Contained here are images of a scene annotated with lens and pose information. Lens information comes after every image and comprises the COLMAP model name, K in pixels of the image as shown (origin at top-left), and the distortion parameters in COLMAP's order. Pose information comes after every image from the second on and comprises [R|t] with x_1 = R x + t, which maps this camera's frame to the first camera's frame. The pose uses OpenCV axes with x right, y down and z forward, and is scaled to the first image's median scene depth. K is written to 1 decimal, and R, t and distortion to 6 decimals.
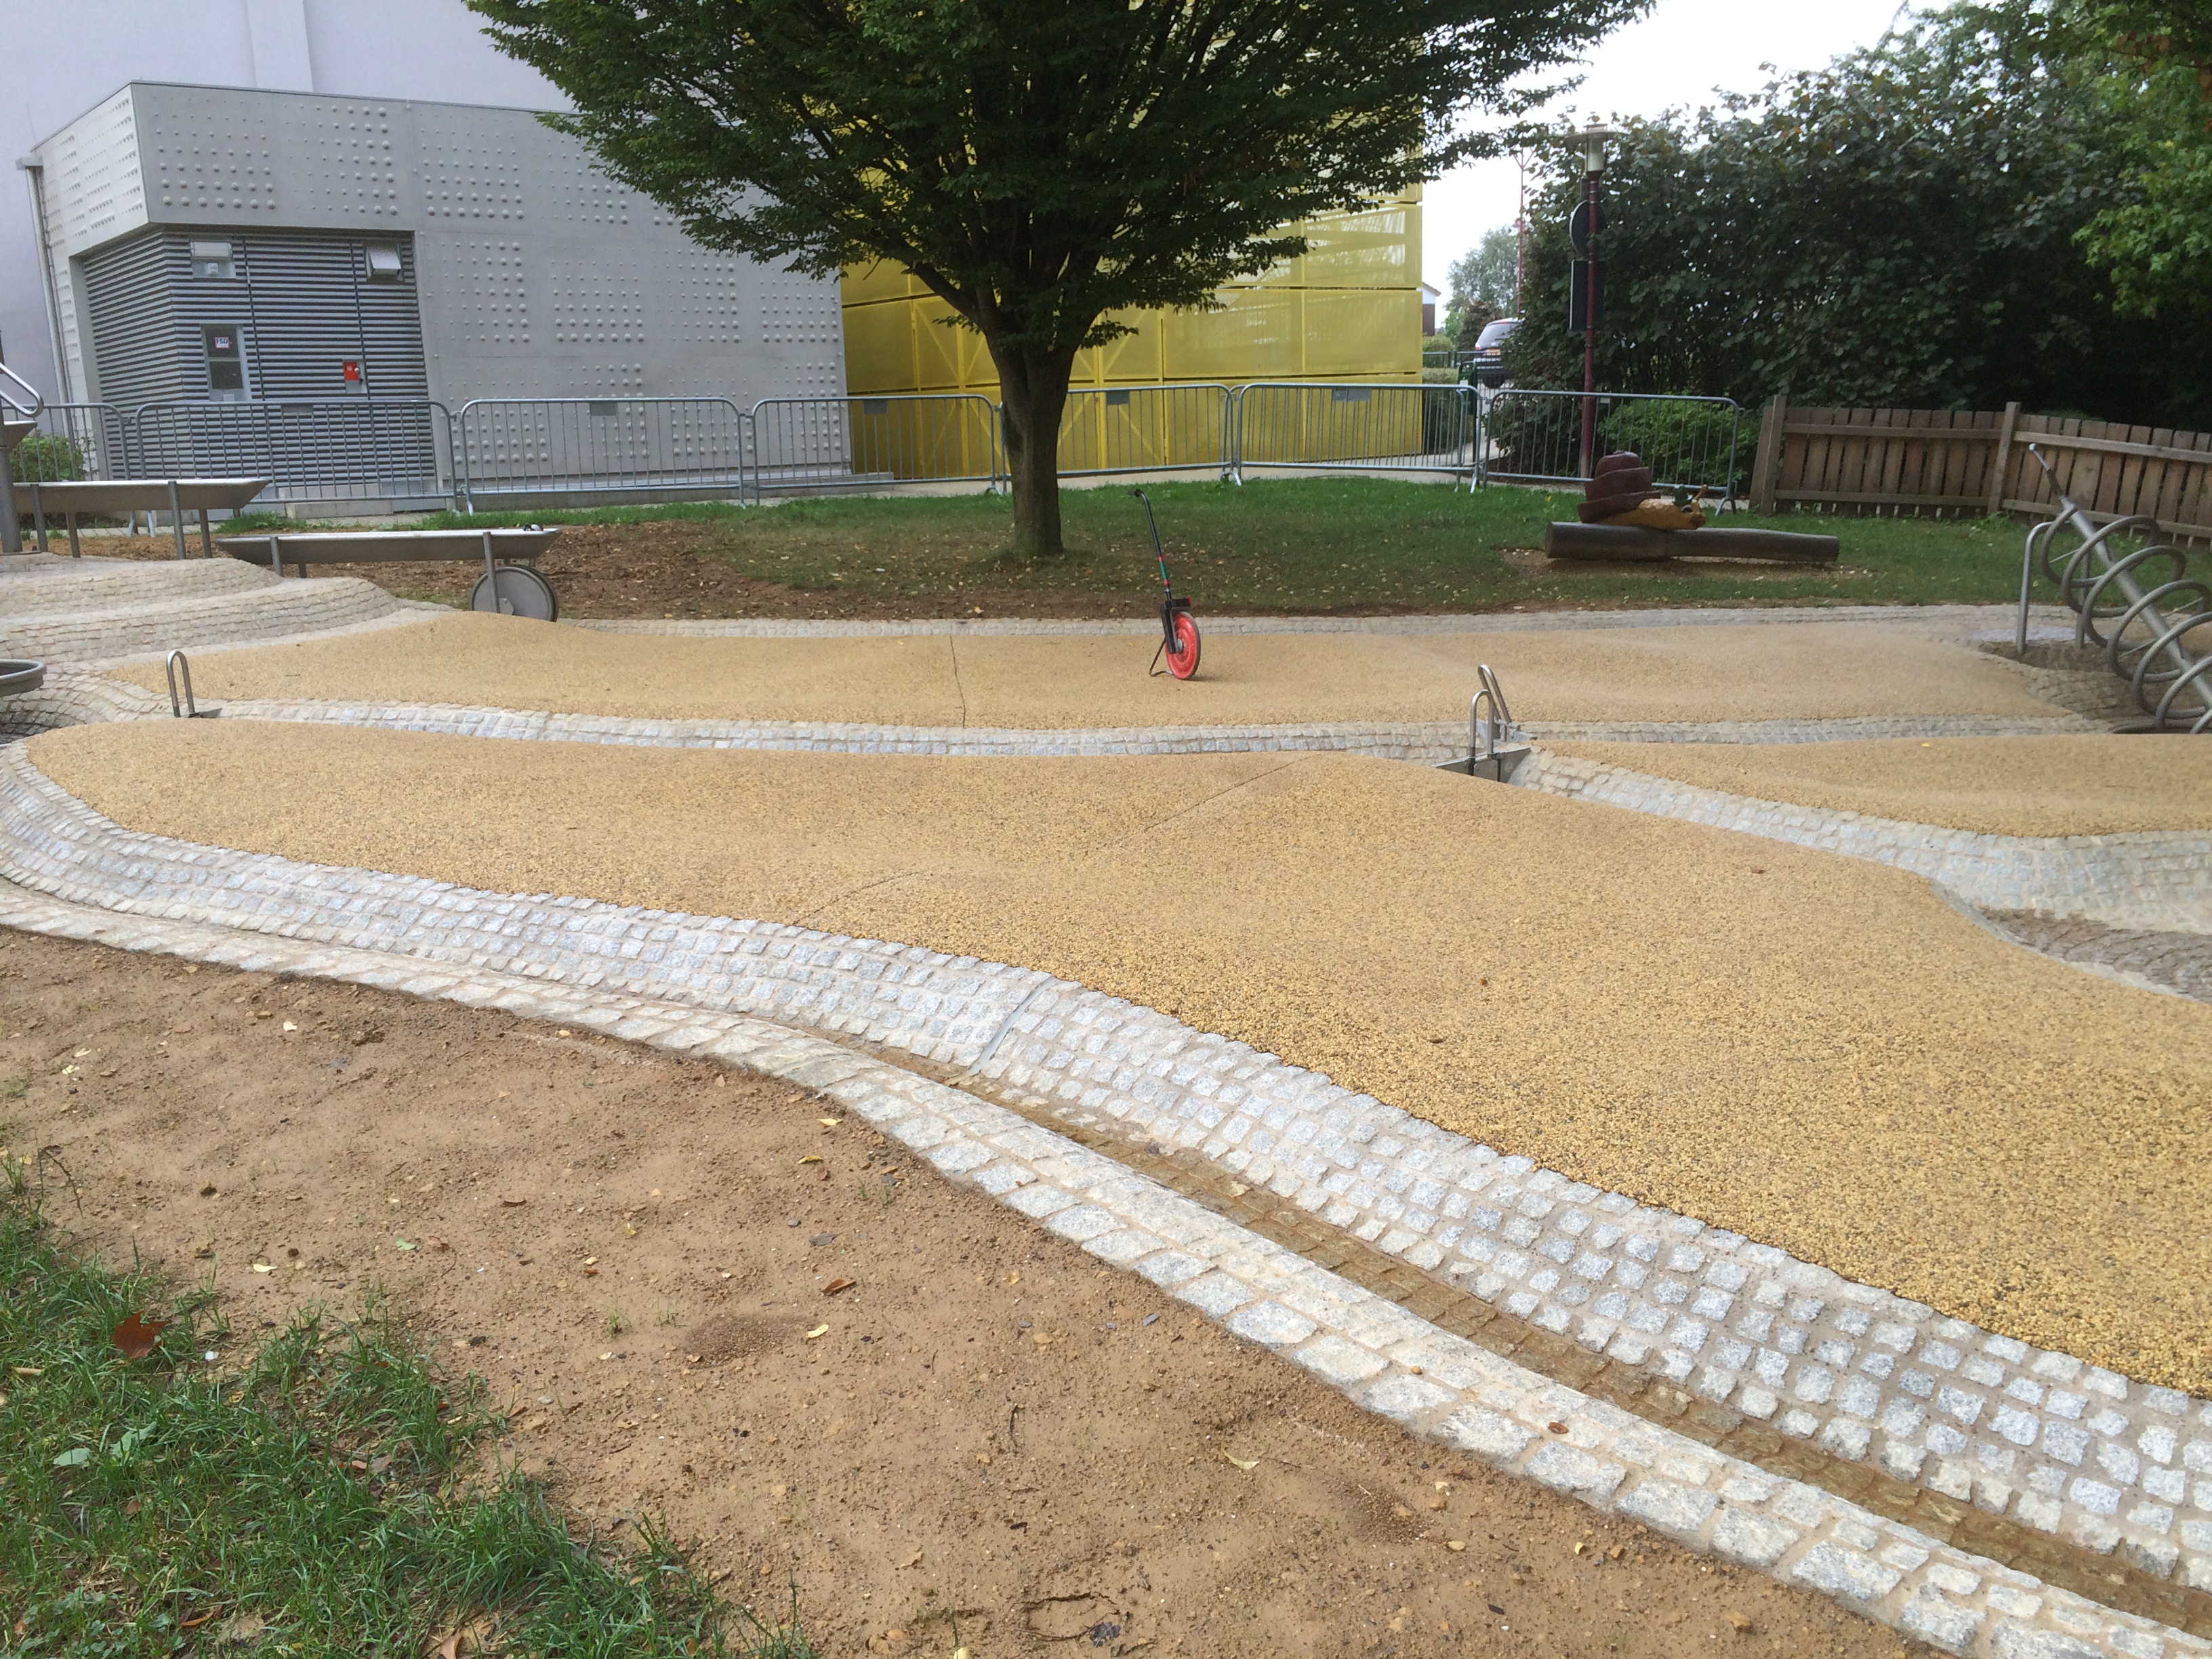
lens RADIAL K [[1881.8, 0, 1094.6], [0, 1881.8, 806.7], [0, 0, 1]] dist [0.076439, -0.110341]
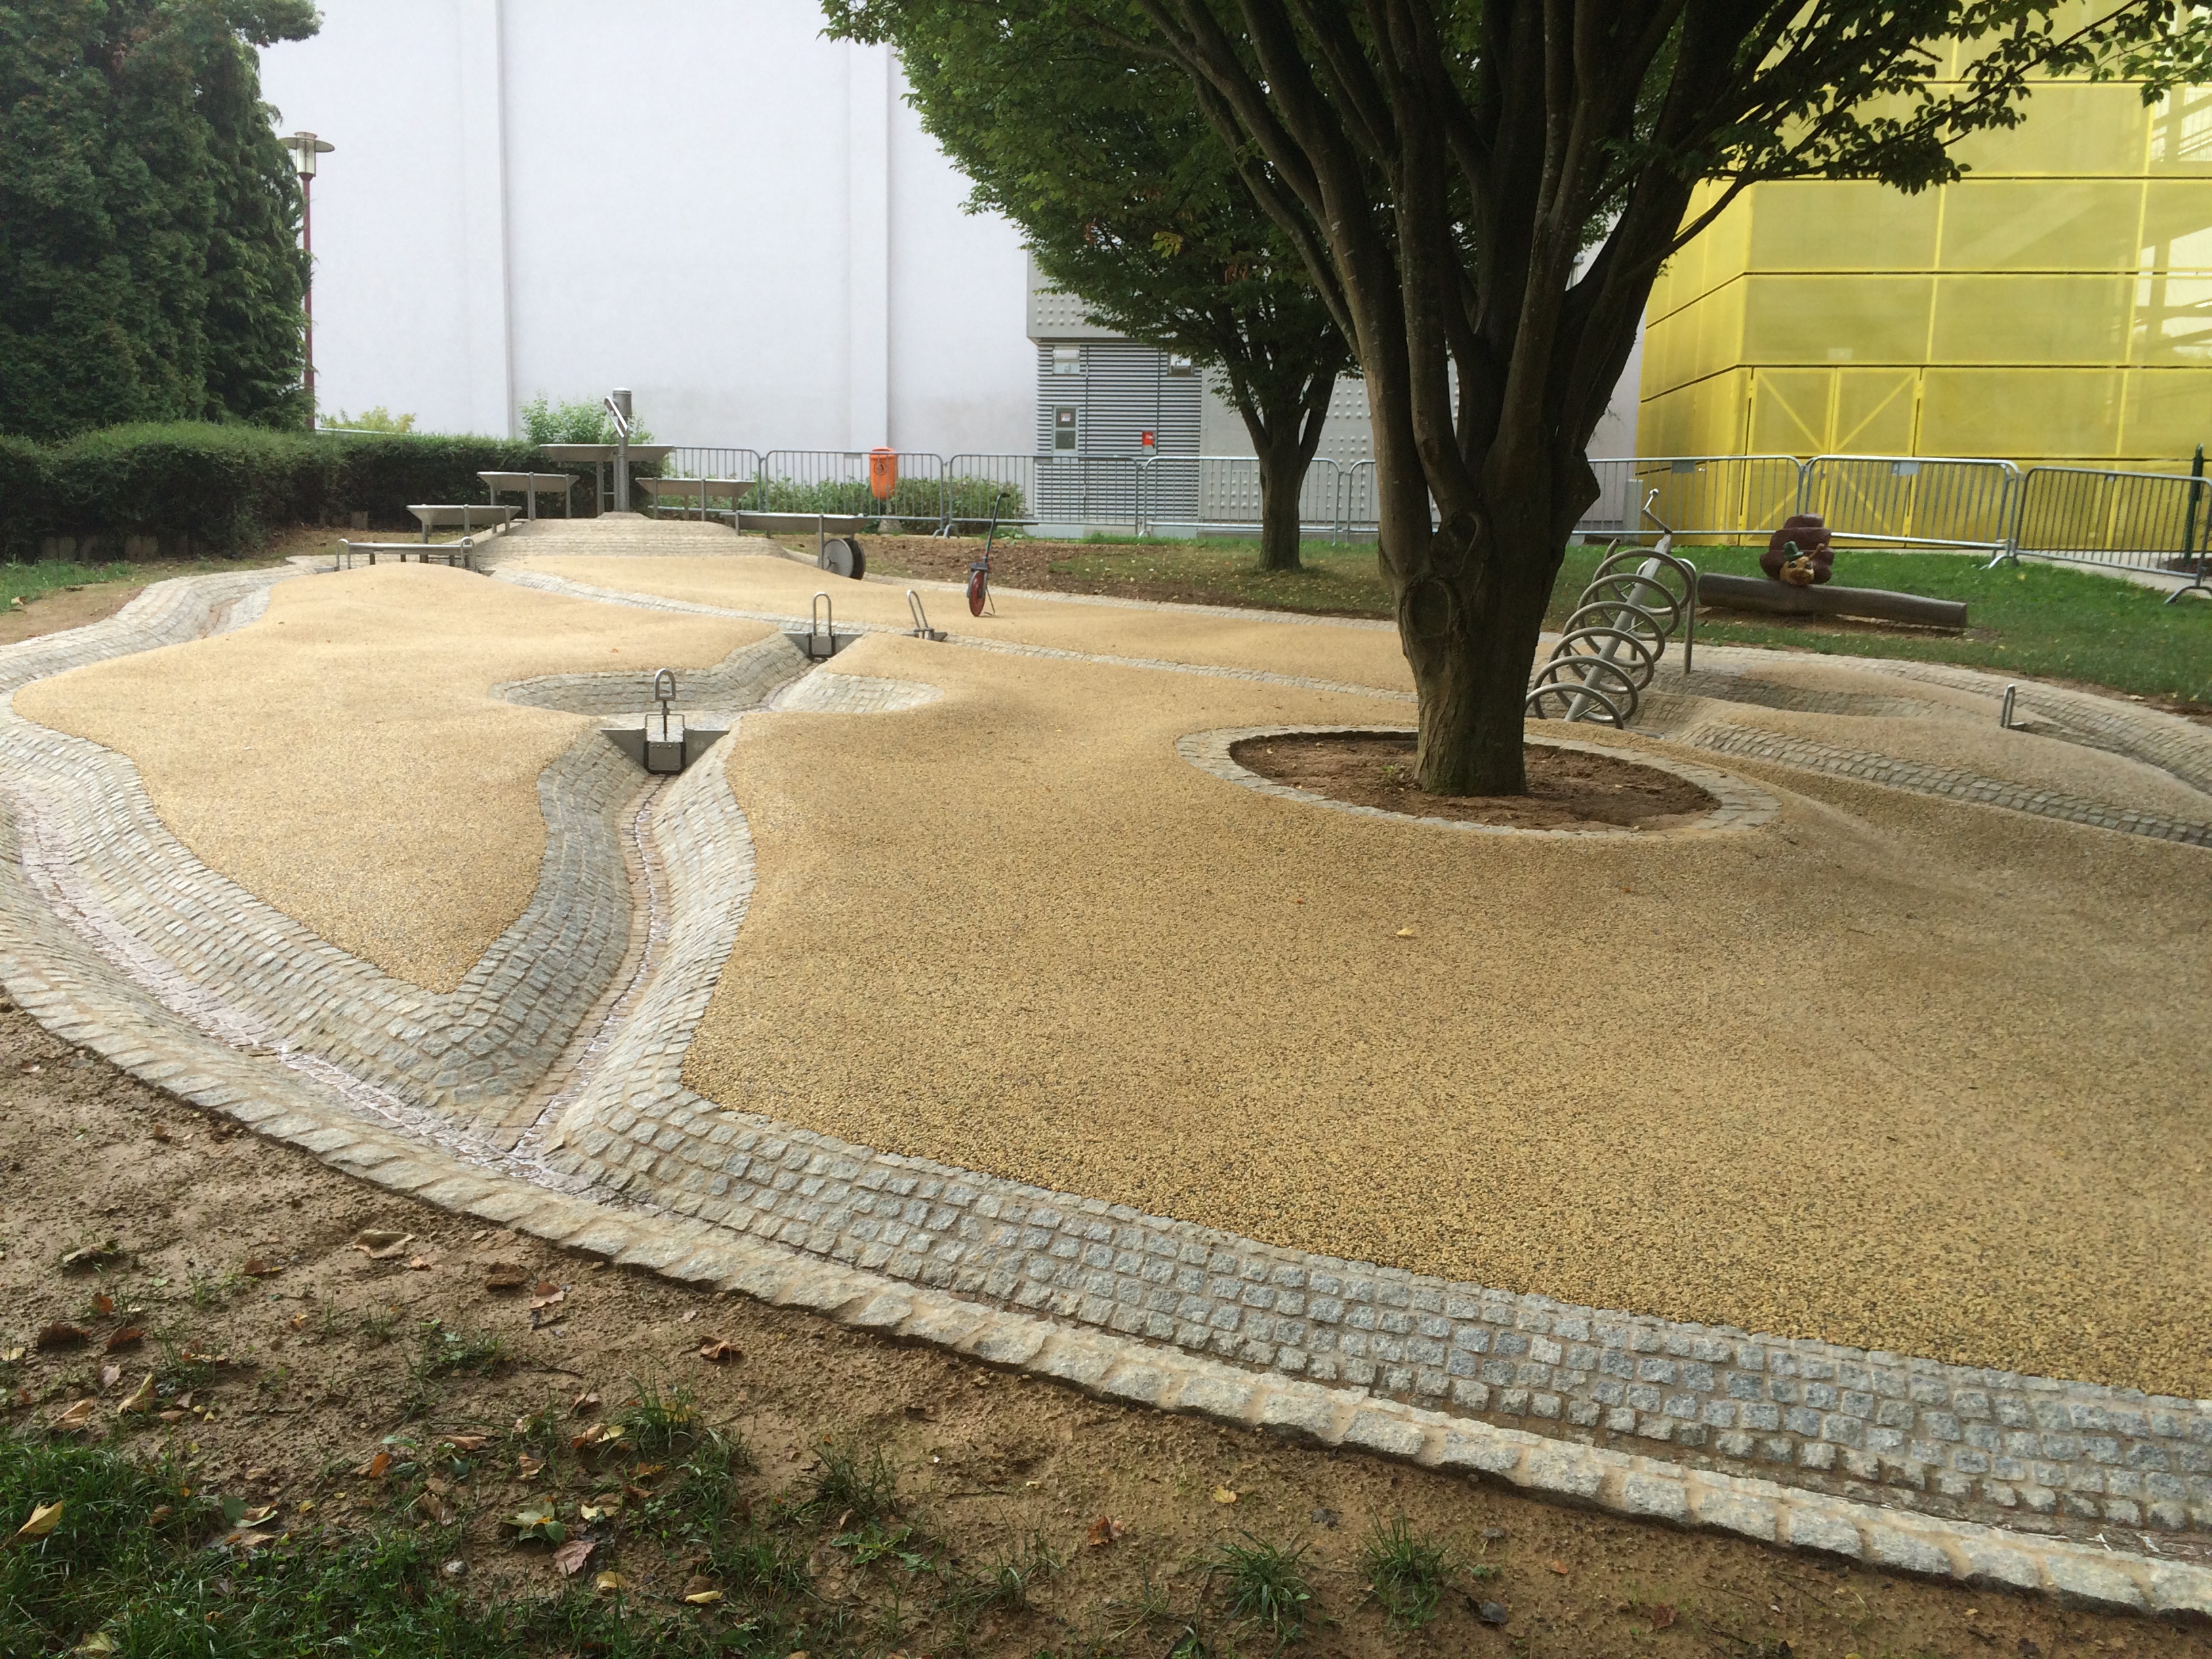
lens RADIAL K [[1881.8, 0, 1094.6], [0, 1881.8, 827.6], [0, 0, 1]] dist [0.076439, -0.110341]
pose [[0.717543, 0.152946, -0.679514, 0.568832], [-0.181768, 0.982905, 0.029294, 0.017030], [0.672378, 0.102494, 0.733078, -0.007663]]
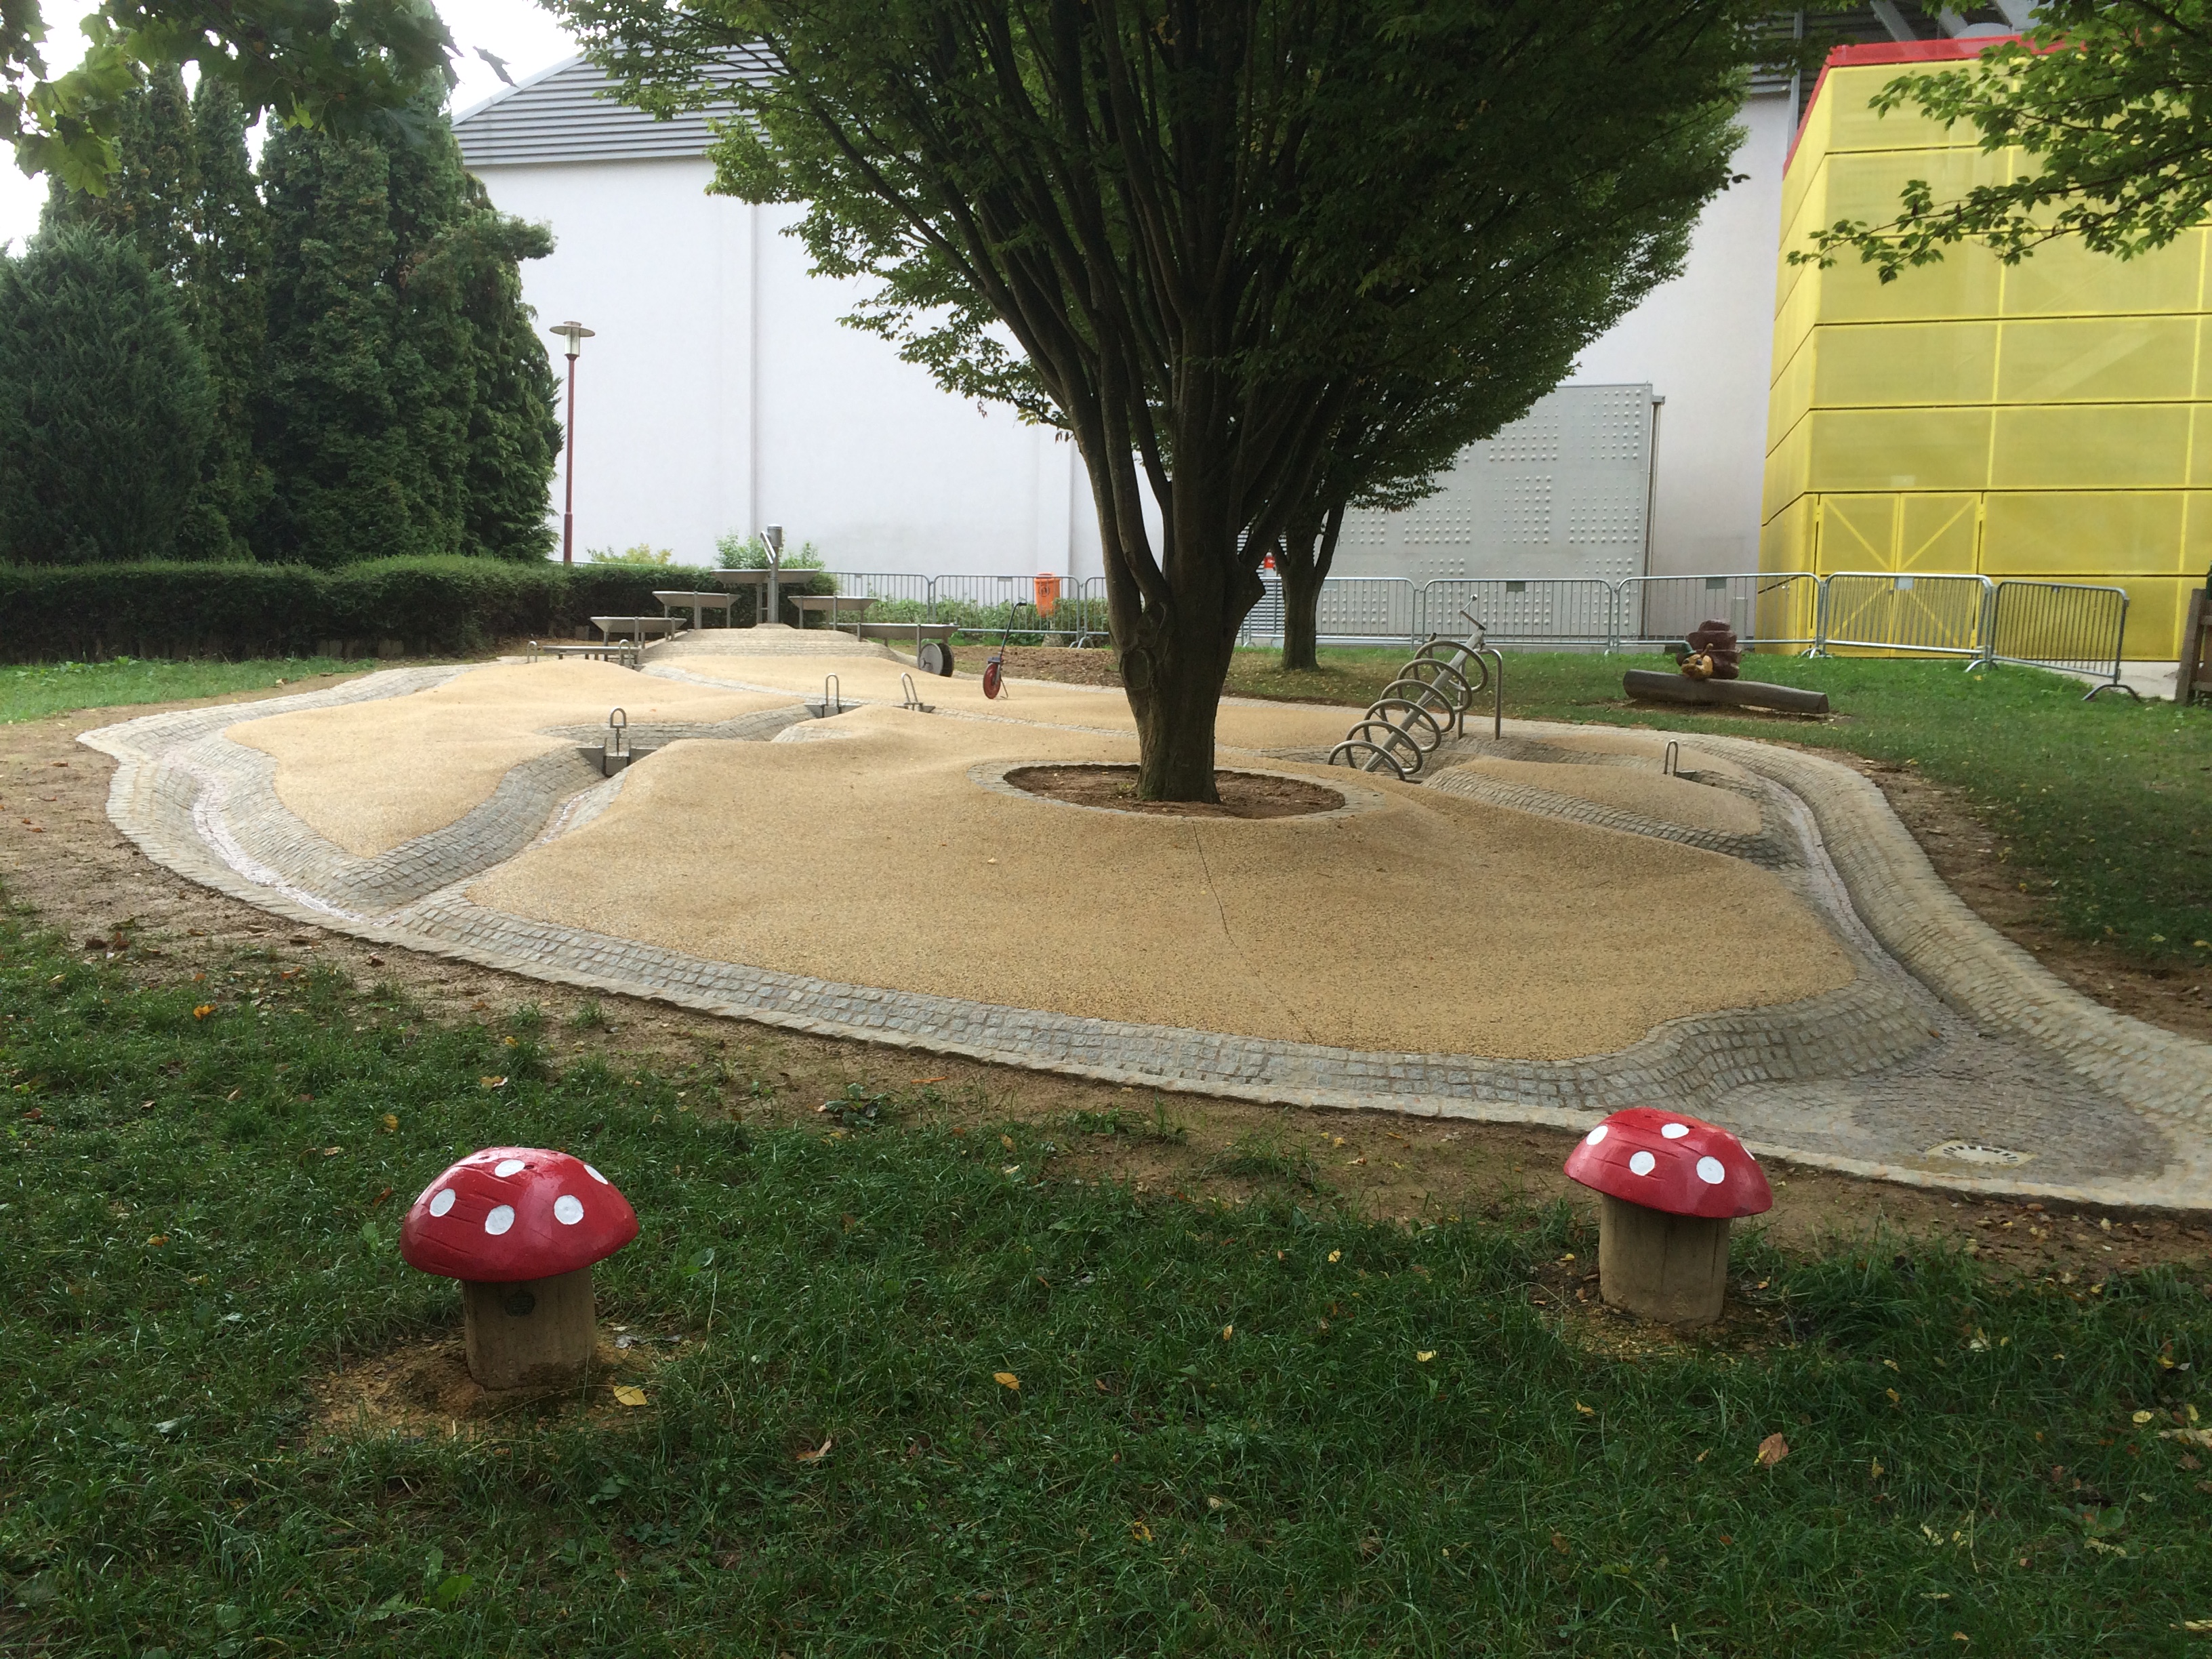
lens RADIAL K [[1881.8, 0, 1114.7], [0, 1881.8, 832.8], [0, 0, 1]] dist [0.076439, -0.110341]
pose [[0.602290, 0.118187, -0.789480, 0.759005], [-0.198695, 0.980049, -0.004867, 0.021773], [0.773154, 0.159798, 0.613757, -0.017294]]
